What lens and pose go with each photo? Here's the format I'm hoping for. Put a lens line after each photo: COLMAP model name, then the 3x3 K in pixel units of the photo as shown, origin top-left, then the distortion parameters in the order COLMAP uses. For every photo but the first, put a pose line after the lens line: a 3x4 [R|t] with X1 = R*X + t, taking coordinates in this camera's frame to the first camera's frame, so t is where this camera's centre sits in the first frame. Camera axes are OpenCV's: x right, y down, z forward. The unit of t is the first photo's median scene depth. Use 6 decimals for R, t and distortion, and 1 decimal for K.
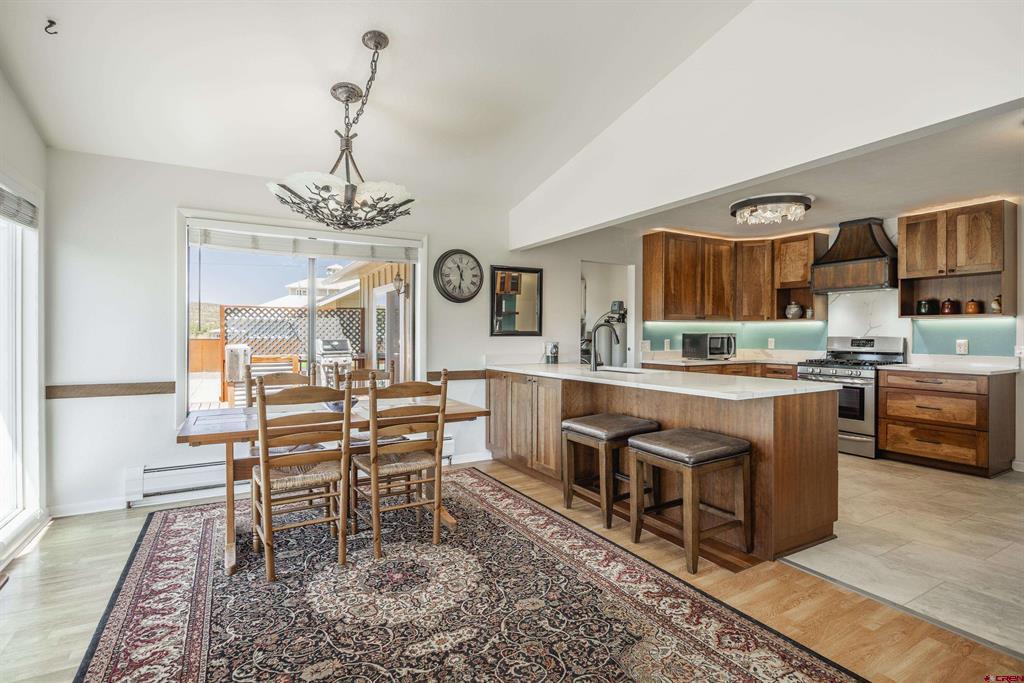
lens RADIAL K [[500.8, 0, 513.3], [0, 500.8, 335.9], [0, 0, 1]] dist [-0.000493, -0.000139]
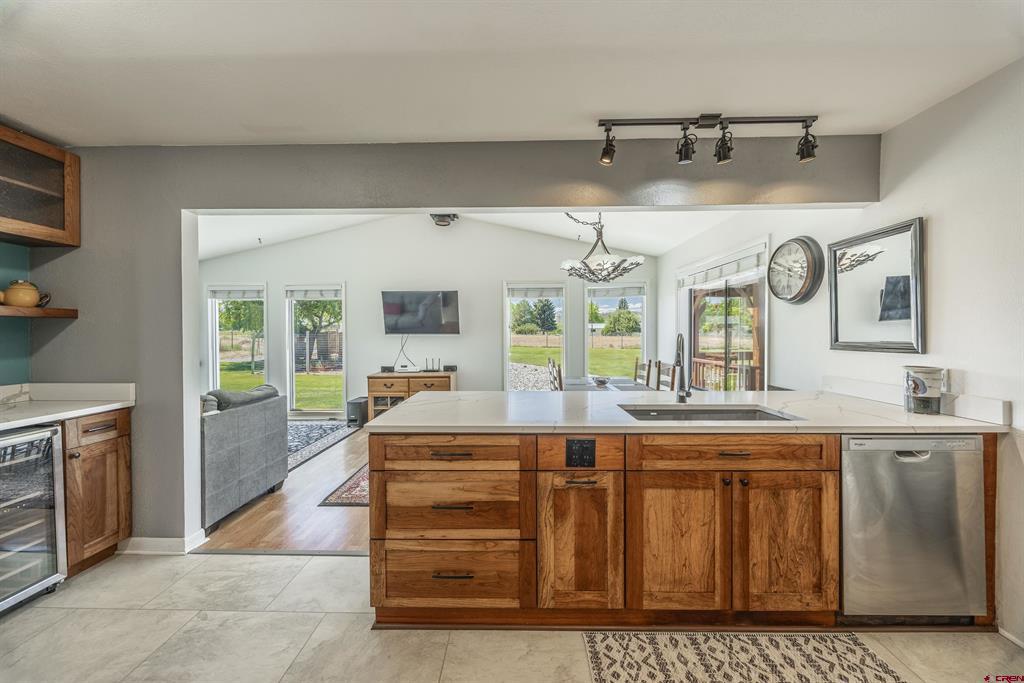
lens RADIAL K [[388.1, 0, 509.3], [0, 388.1, 337.7], [0, 0, 1]] dist [0.000363, -0.000159]
pose [[-0.511070, 0.010629, -0.859473, 0.572507], [0.003935, 0.999942, 0.010027, -0.020963], [0.859530, 0.001743, -0.511082, 0.819851]]
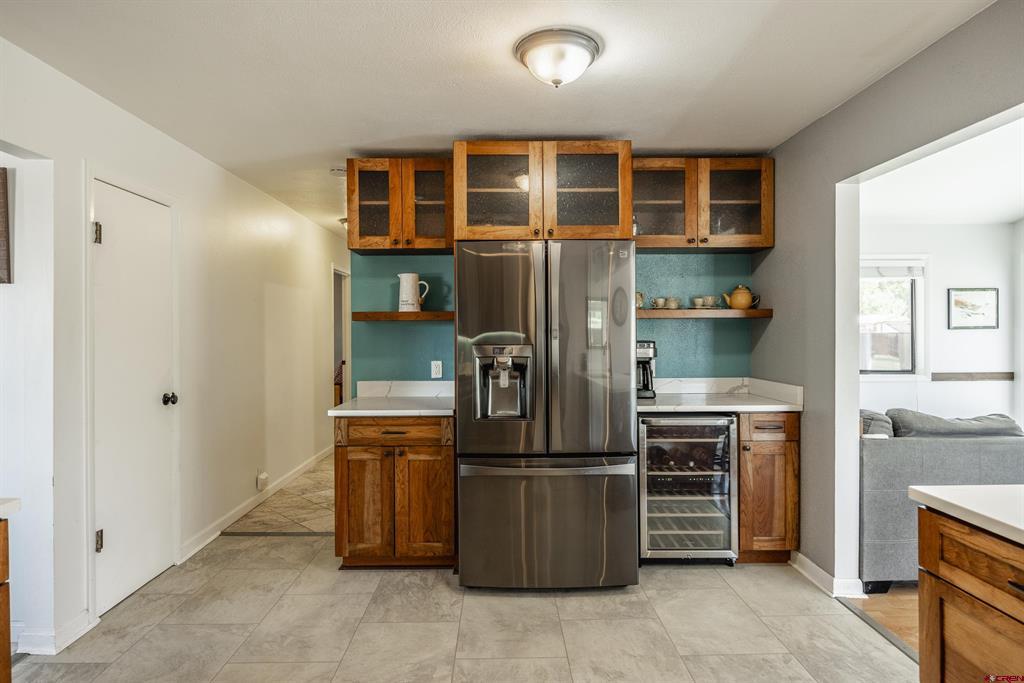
lens RADIAL K [[567.0, 0, 510.0], [0, 567.0, 335.6], [0, 0, 1]] dist [-0.001105, -0.000857]
pose [[-0.880184, 0.000477, 0.474633, 0.403605], [0.001994, 0.999994, 0.002694, -0.021953], [-0.474629, 0.003318, -0.880180, 0.892852]]
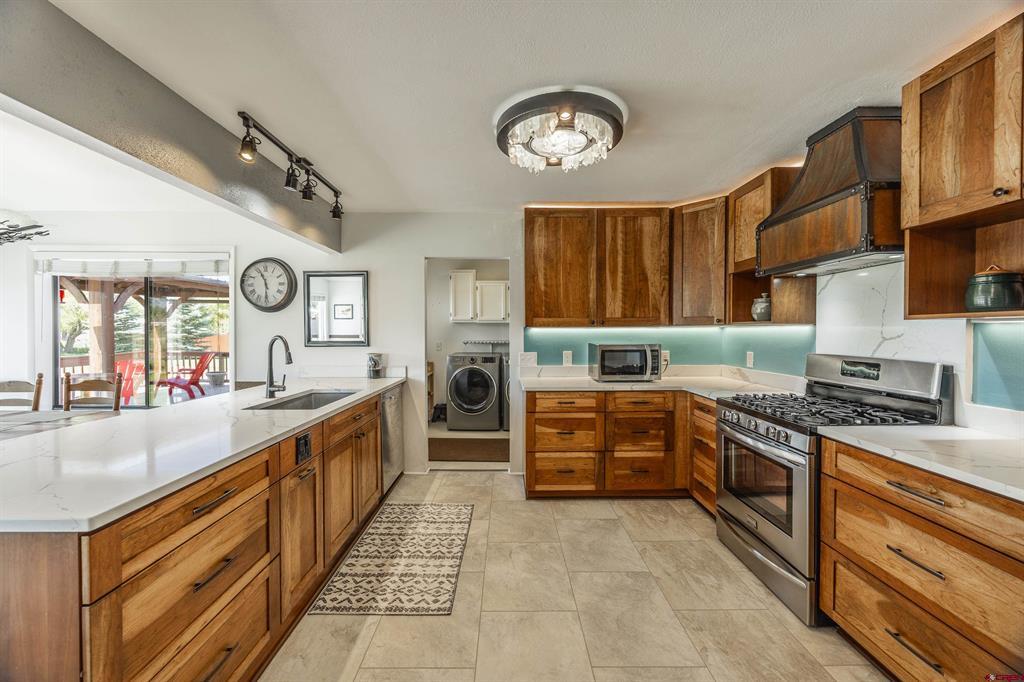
lens RADIAL K [[388.1, 0, 509.3], [0, 388.1, 337.2], [0, 0, 1]] dist [0.000363, -0.000159]
pose [[0.872832, 0.004411, -0.488002, 0.592127], [0.001108, 0.999939, 0.011020, -0.023288], [0.488020, -0.010159, 0.872773, 0.504358]]
